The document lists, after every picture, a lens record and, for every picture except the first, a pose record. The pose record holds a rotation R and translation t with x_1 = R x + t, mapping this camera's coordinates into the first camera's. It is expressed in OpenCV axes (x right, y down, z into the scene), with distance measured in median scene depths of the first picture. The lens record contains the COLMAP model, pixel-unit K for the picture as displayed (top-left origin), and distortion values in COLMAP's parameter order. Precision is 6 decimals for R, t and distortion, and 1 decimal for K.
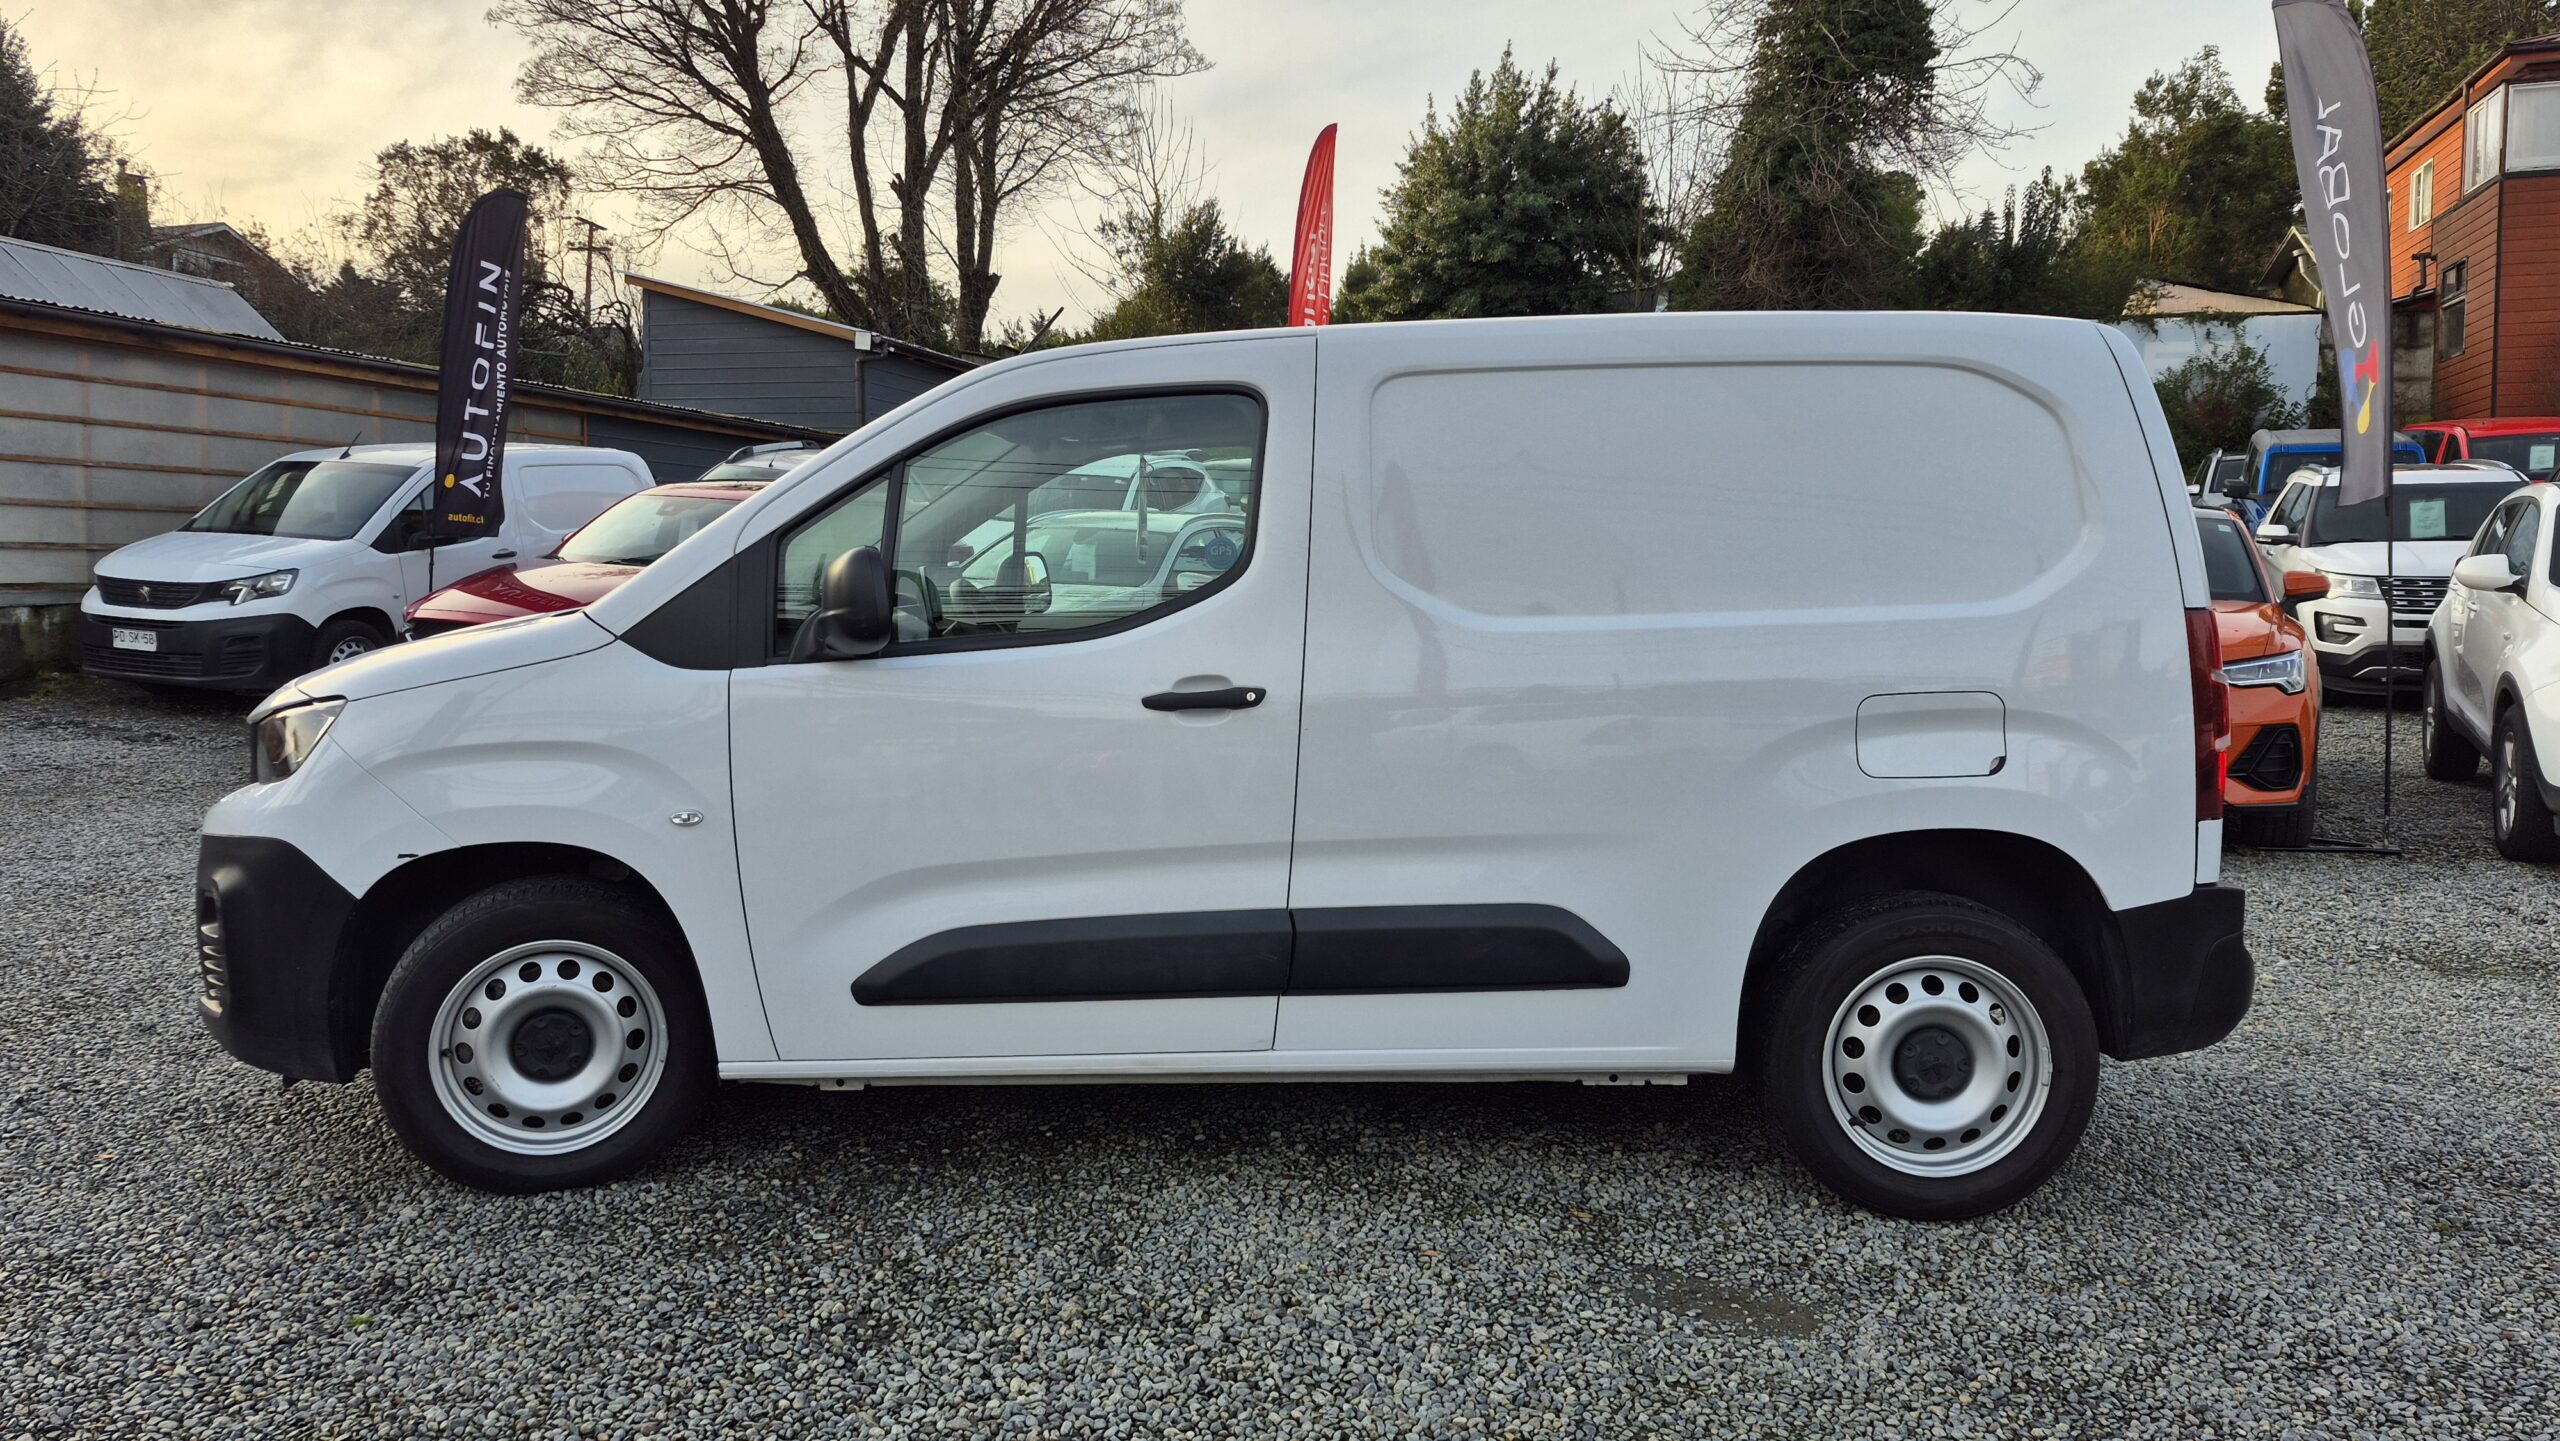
lens RADIAL K [[1765.1, 0, 1280.0], [0, 1765.1, 720.5], [0, 0, 1]] dist [0.104738, -0.158985]
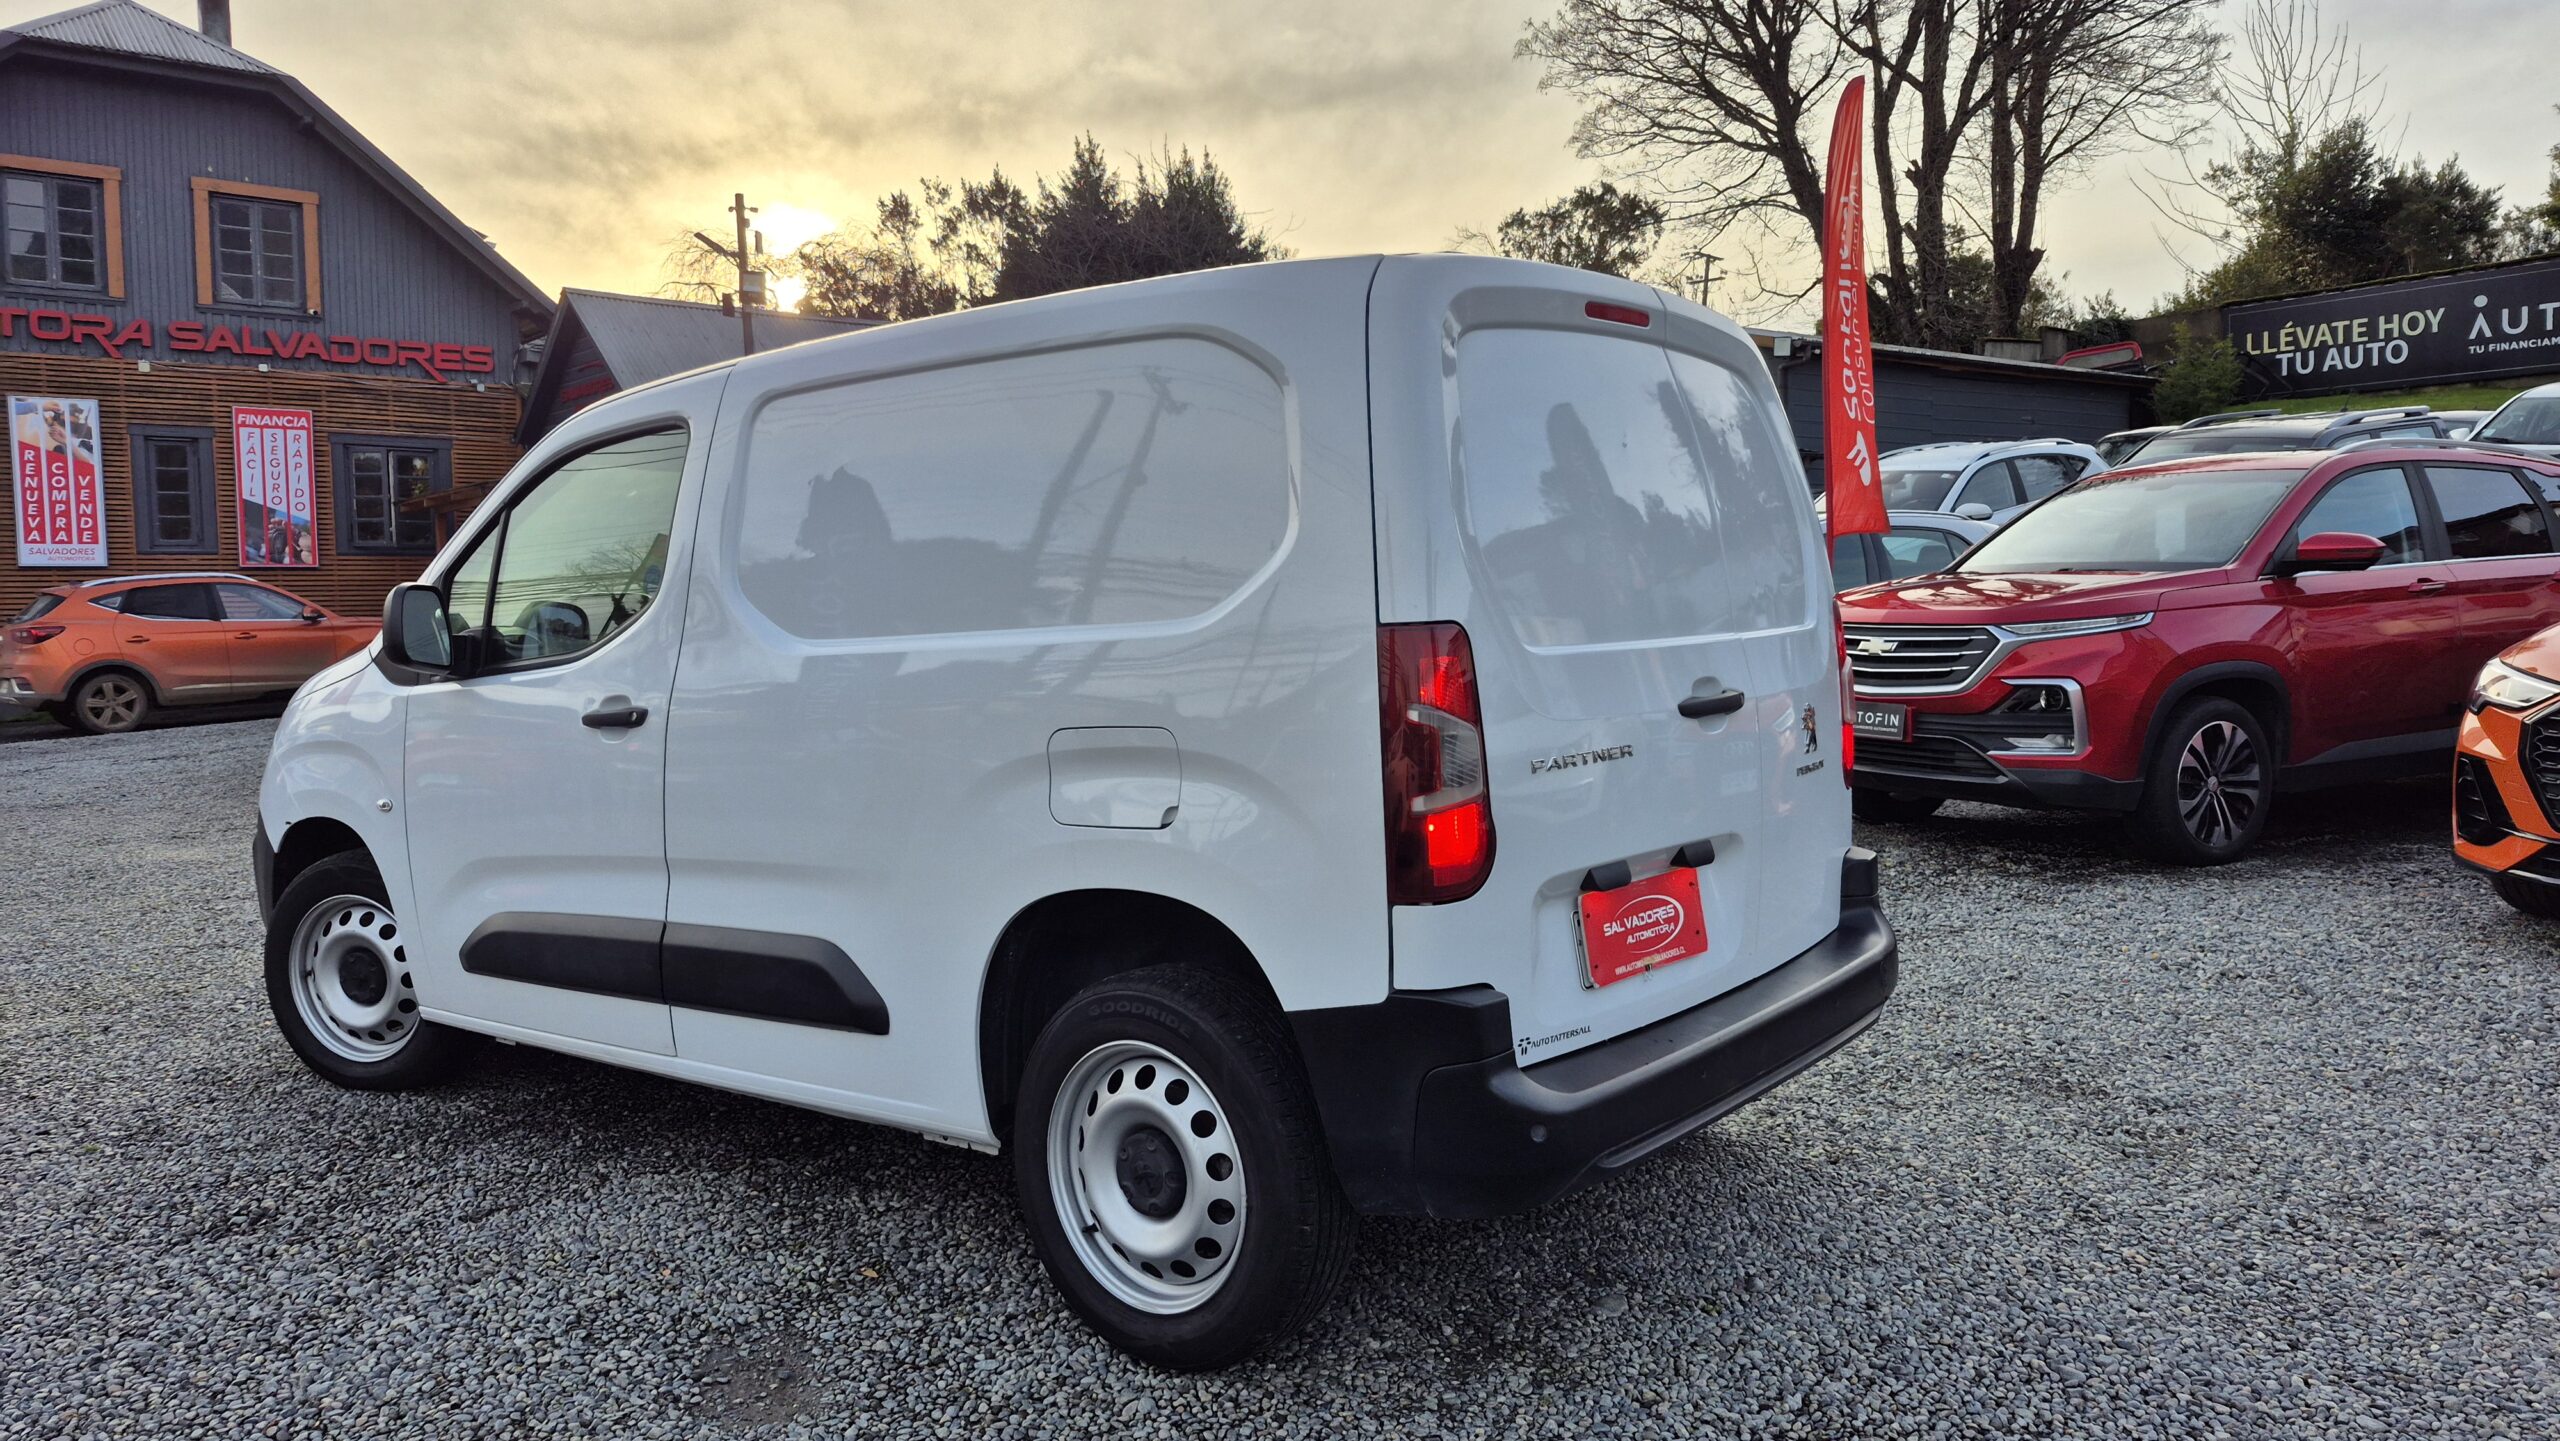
lens RADIAL K [[1786.4, 0, 1301.5], [0, 1786.4, 715.4], [0, 0, 1]] dist [0.110061, -0.164543]
pose [[0.788233, 0.016776, -0.615148, 0.123521], [-0.023627, 0.999716, -0.003011, -0.002670], [0.614923, 0.016908, 0.788406, 0.050261]]
